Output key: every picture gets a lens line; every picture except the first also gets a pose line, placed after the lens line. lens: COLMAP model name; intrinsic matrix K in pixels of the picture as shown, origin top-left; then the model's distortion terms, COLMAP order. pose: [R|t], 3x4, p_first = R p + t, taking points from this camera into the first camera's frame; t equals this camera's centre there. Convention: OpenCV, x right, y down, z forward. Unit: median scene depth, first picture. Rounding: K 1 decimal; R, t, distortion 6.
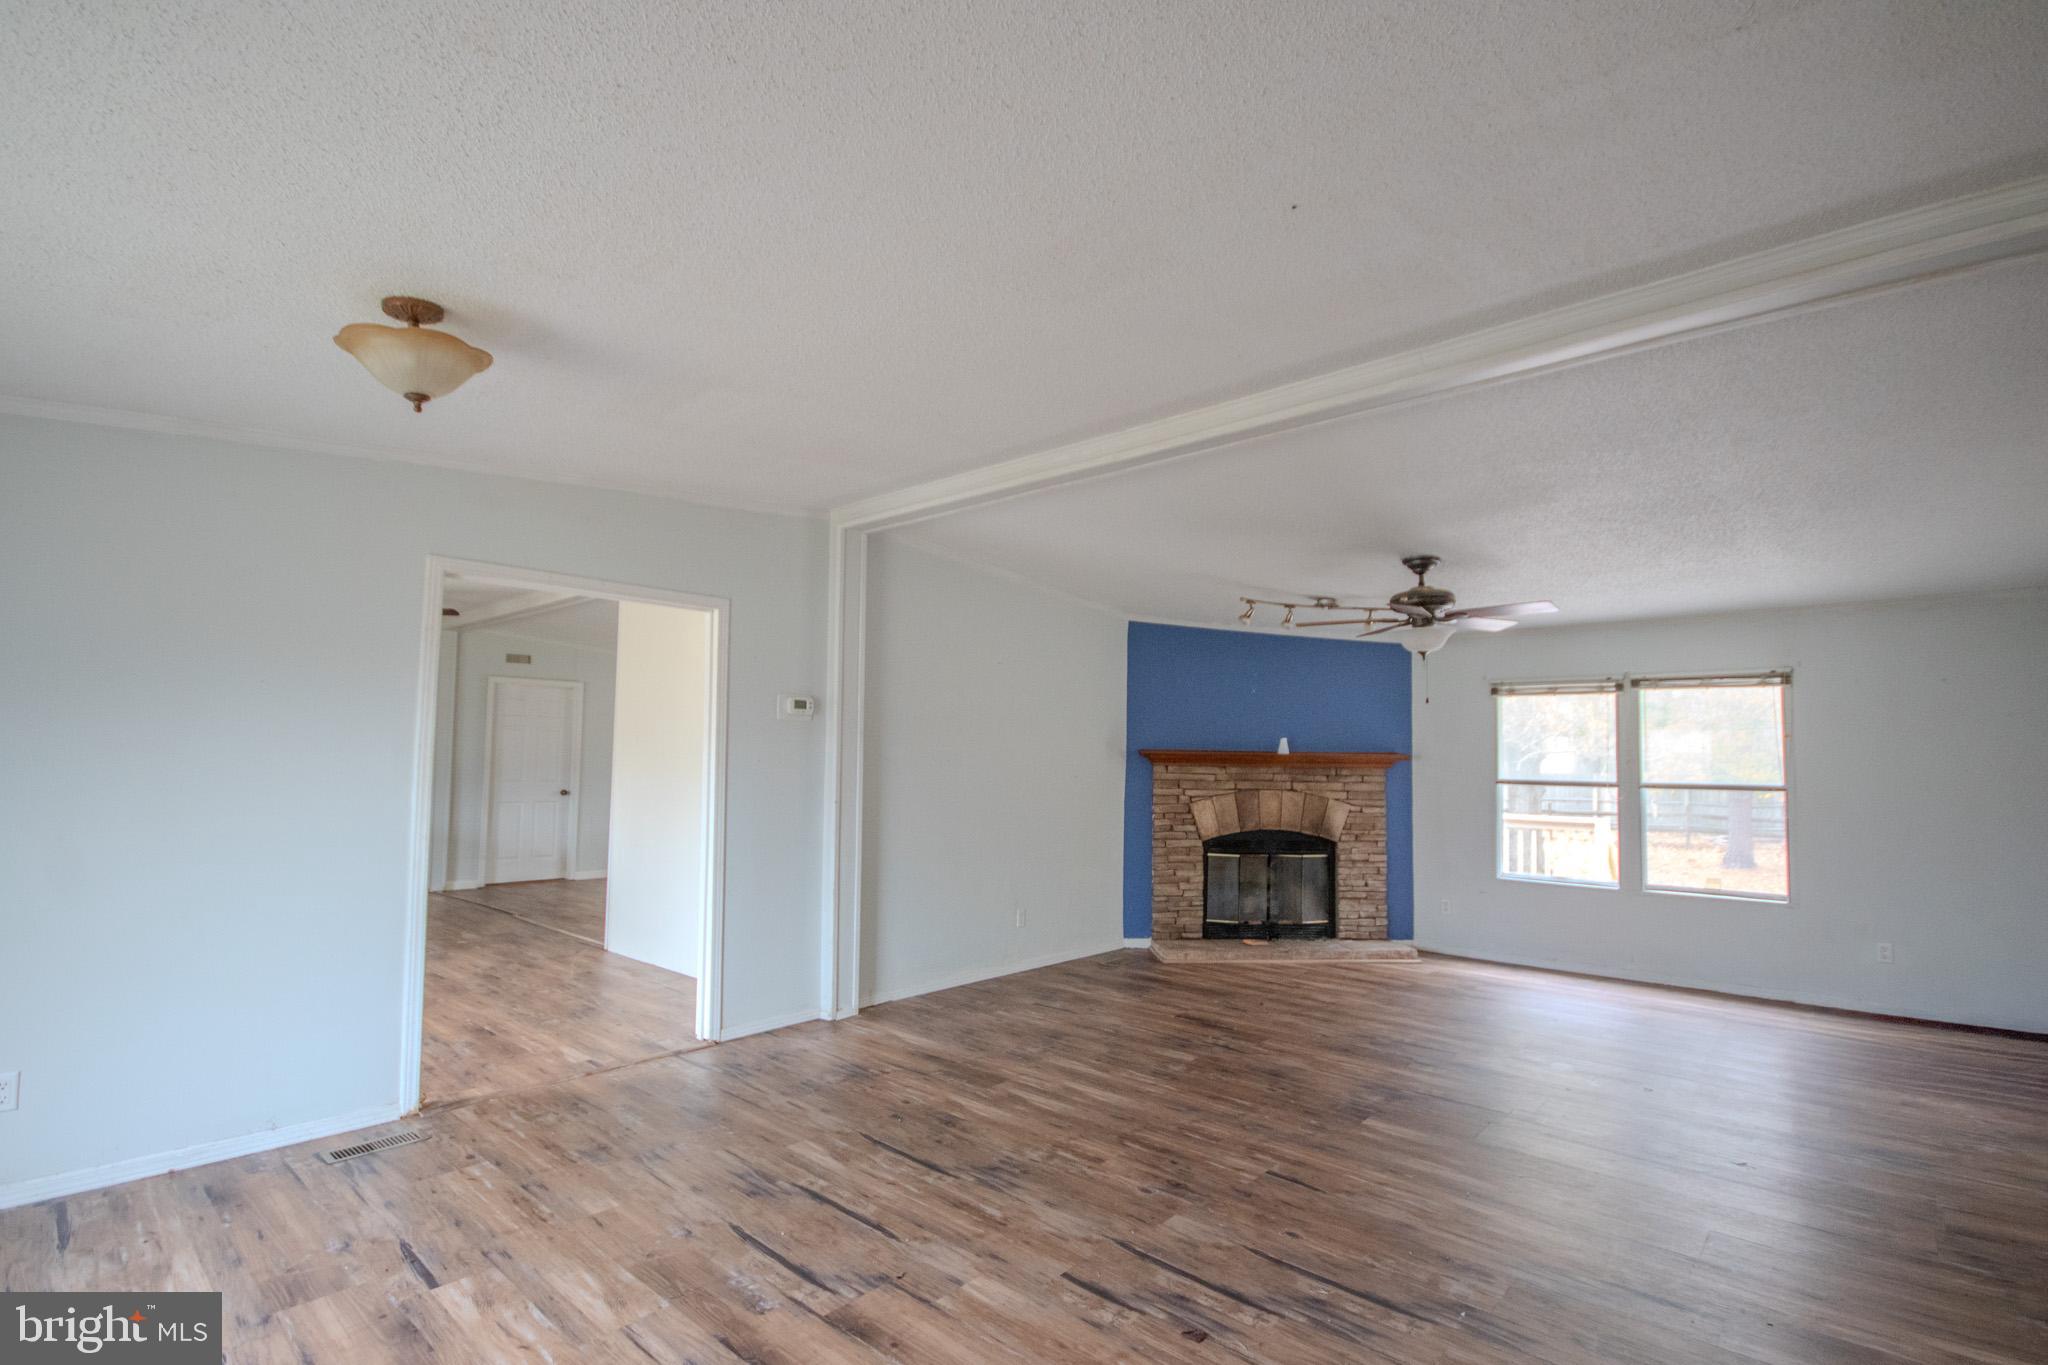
lens RADIAL K [[942.6, 0, 1035.5], [0, 942.6, 712.2], [0, 0, 1]] dist [0.001279, -0.007901]
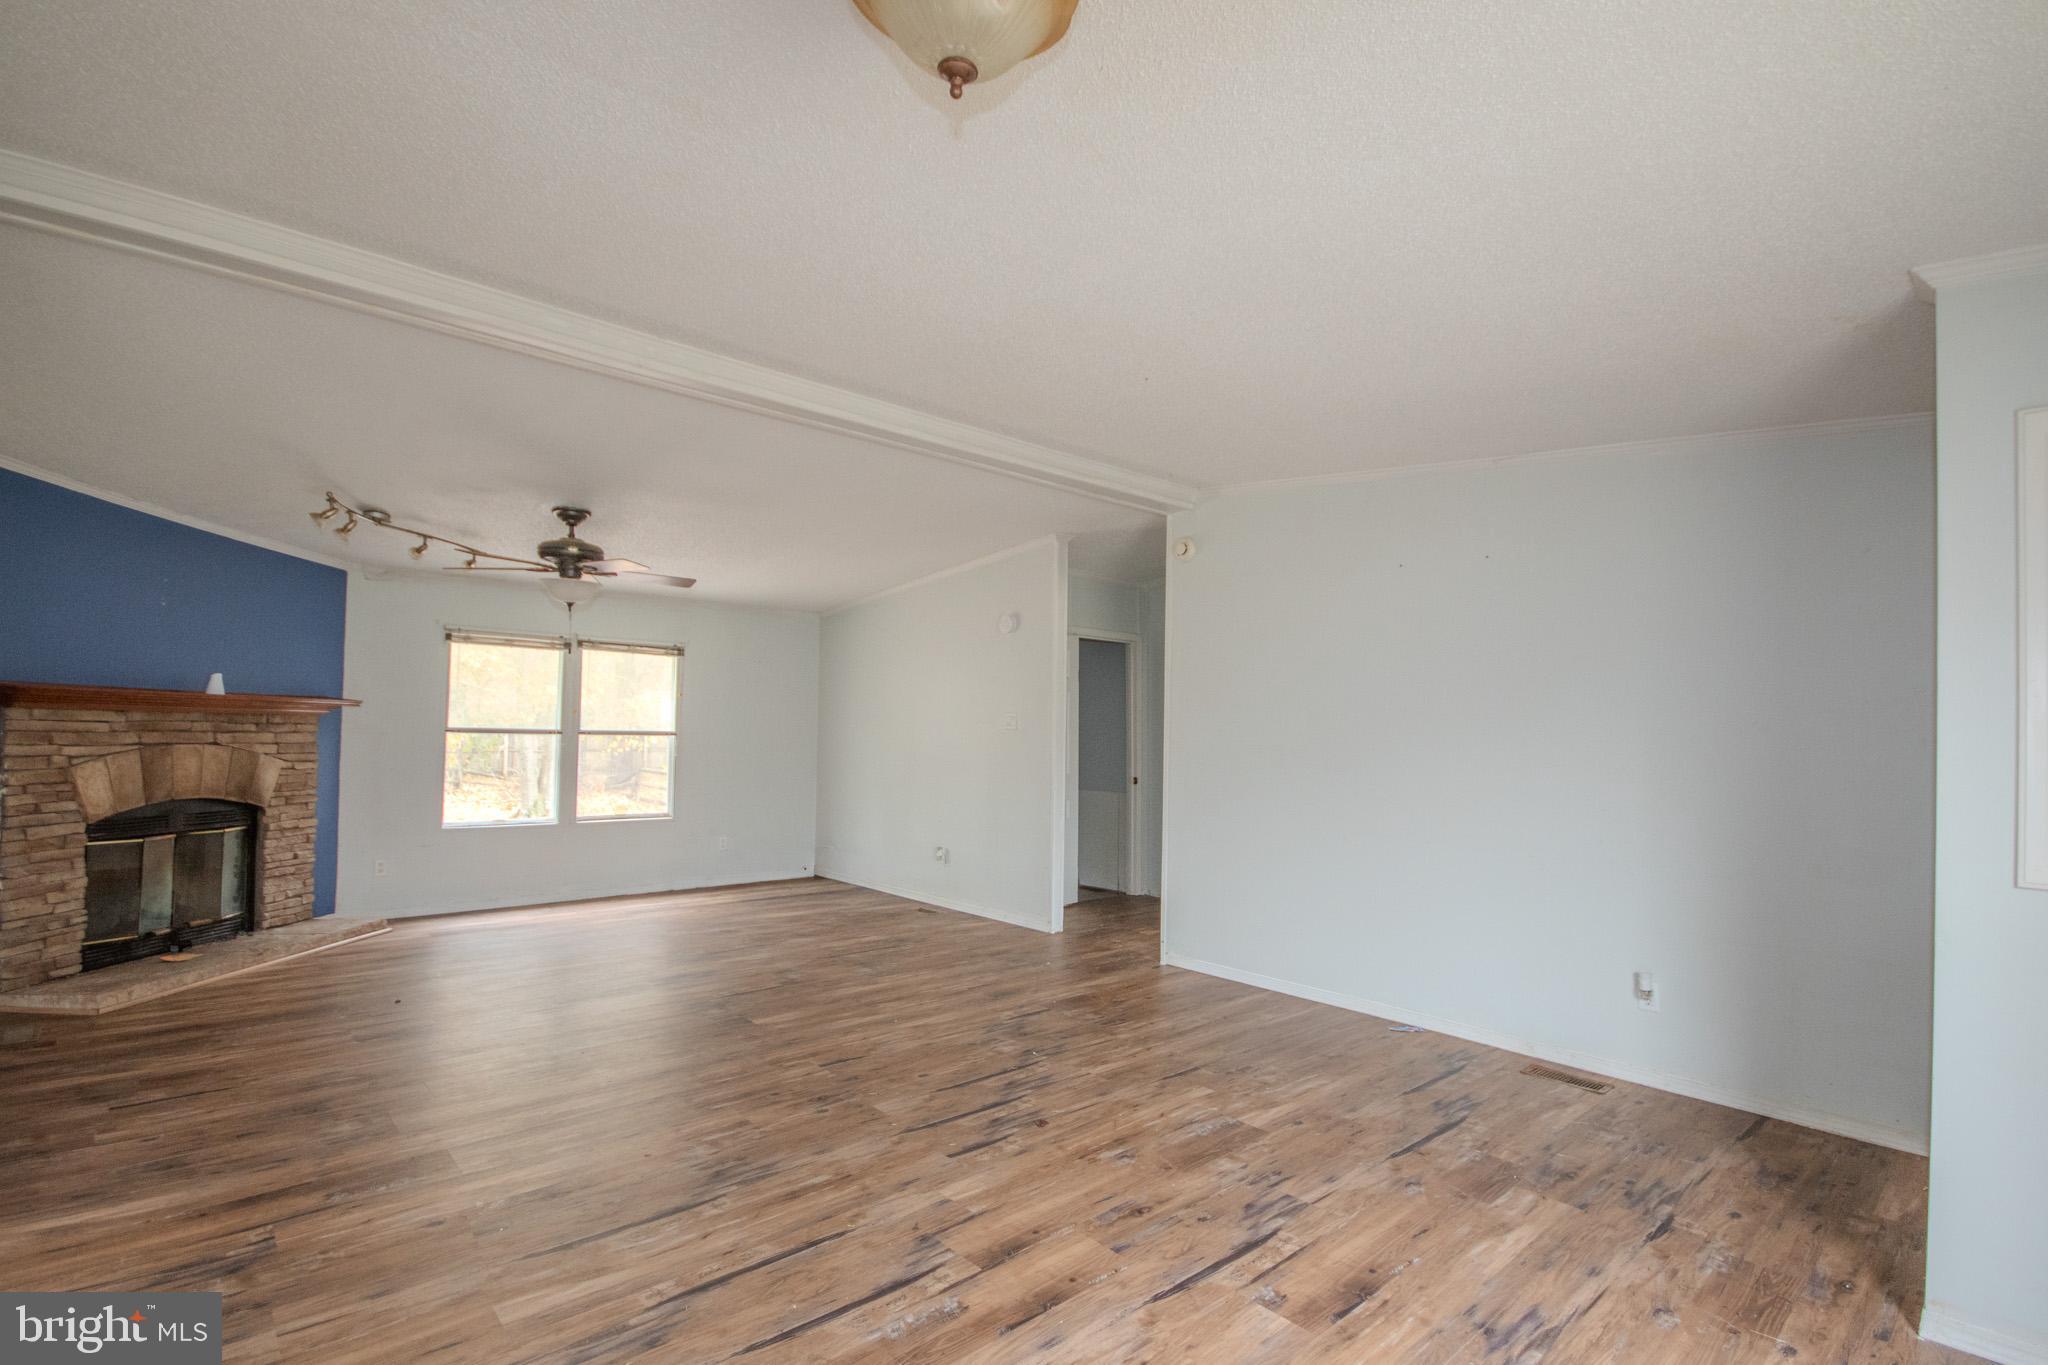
lens RADIAL K [[942.6, 0, 1035.5], [0, 942.6, 712.2], [0, 0, 1]] dist [0.001279, -0.007901]
pose [[0.108691, 0.011266, 0.994012, -0.408571], [-0.069791, 0.997555, -0.003675, 0.016504], [-0.991623, -0.068973, 0.109212, 0.292616]]
